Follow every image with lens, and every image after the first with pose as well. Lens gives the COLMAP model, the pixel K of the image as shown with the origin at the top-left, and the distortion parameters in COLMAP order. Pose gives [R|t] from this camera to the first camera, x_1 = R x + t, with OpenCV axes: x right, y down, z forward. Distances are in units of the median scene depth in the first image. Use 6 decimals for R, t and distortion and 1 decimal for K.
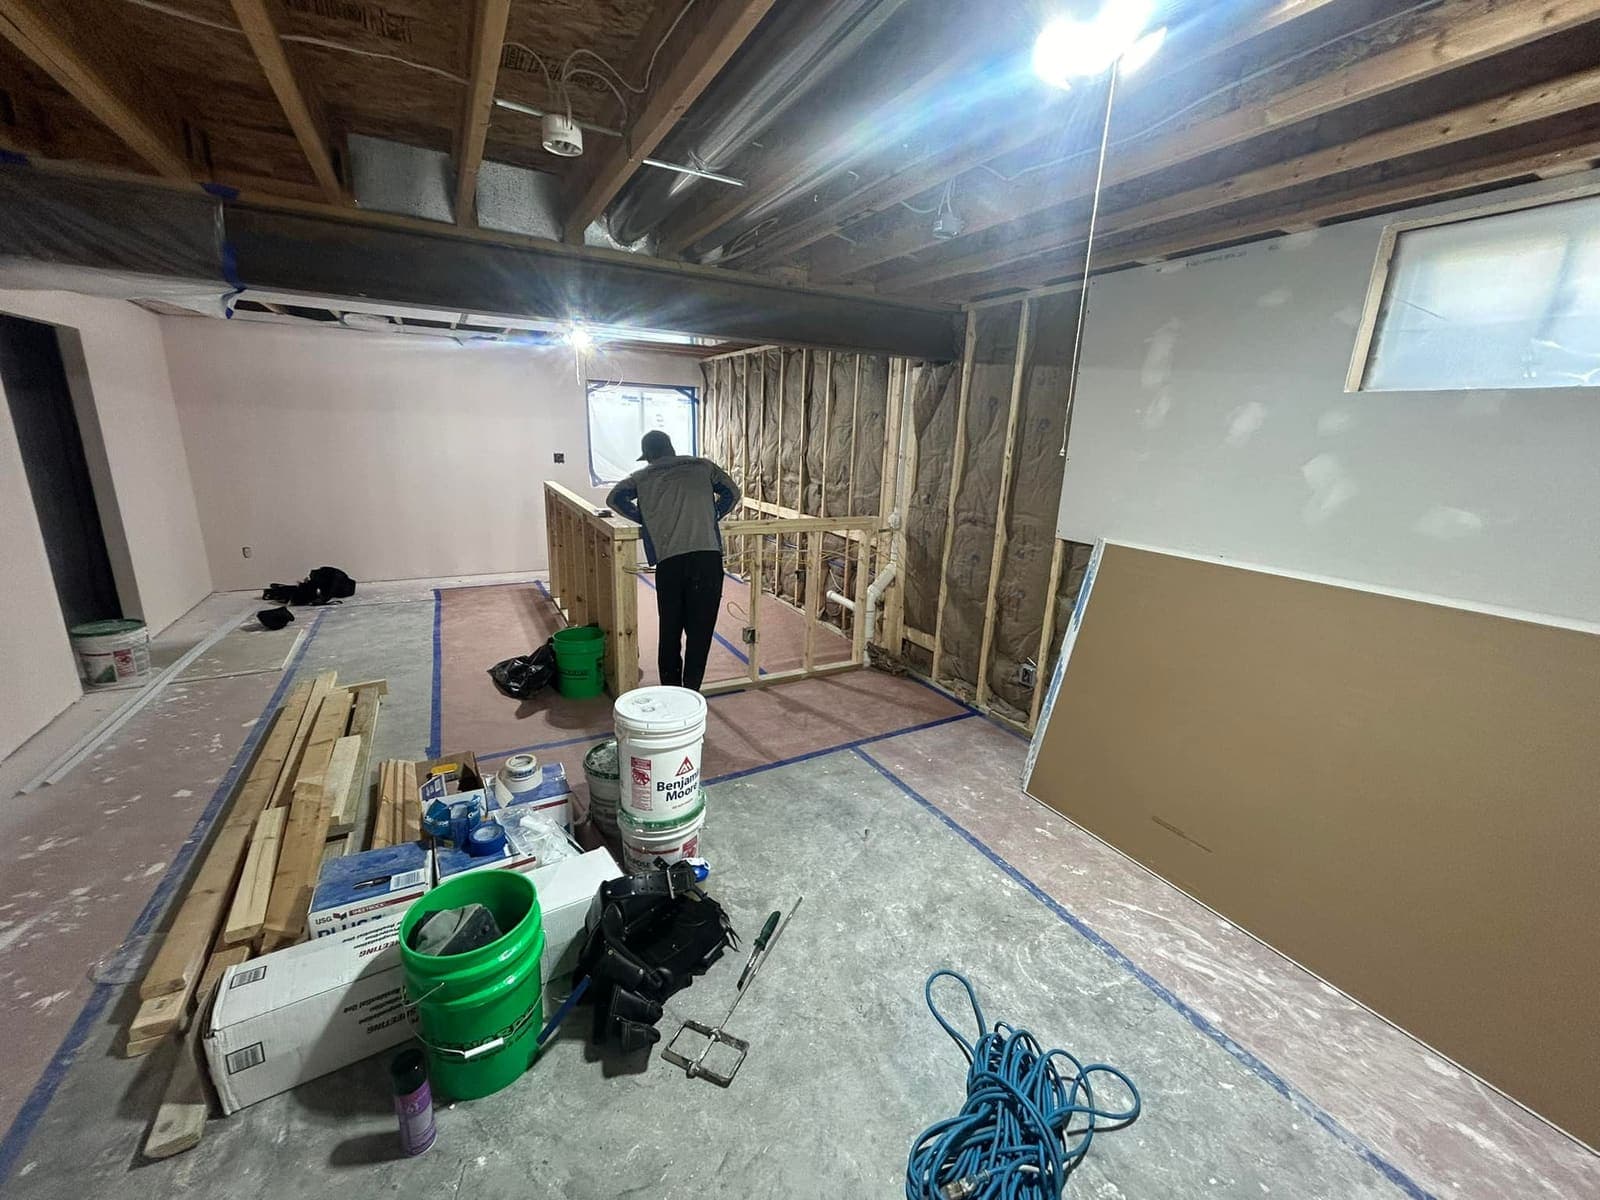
lens RADIAL K [[635.8, 0, 796.9], [0, 635.8, 598.6], [0, 0, 1]] dist [0.002600, 0.000605]
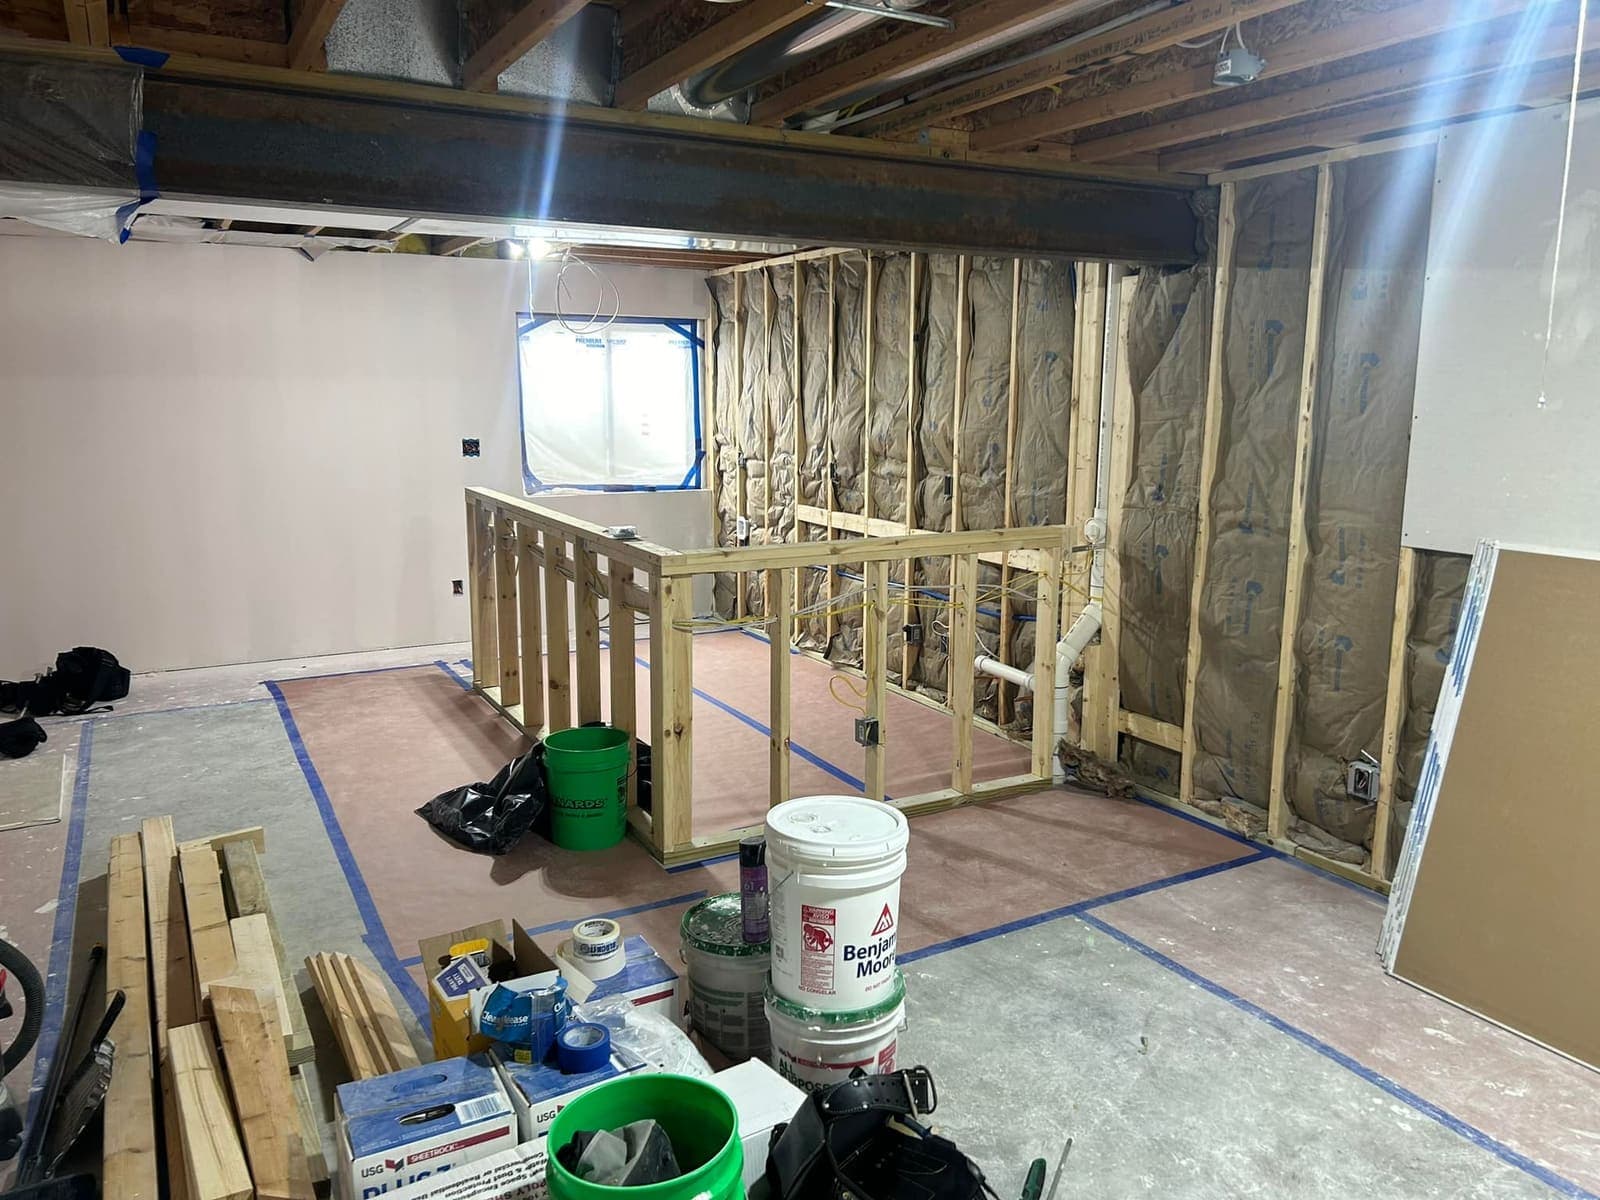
lens RADIAL K [[1185.3, 0, 804.0], [0, 1185.3, 603.8], [0, 0, 1]] dist [0.051706, -0.045624]
pose [[0.999432, -0.033649, 0.002014, -0.153142], [0.033703, 0.996392, -0.077890, 0.026383], [0.000614, 0.077914, 0.996960, -0.118724]]
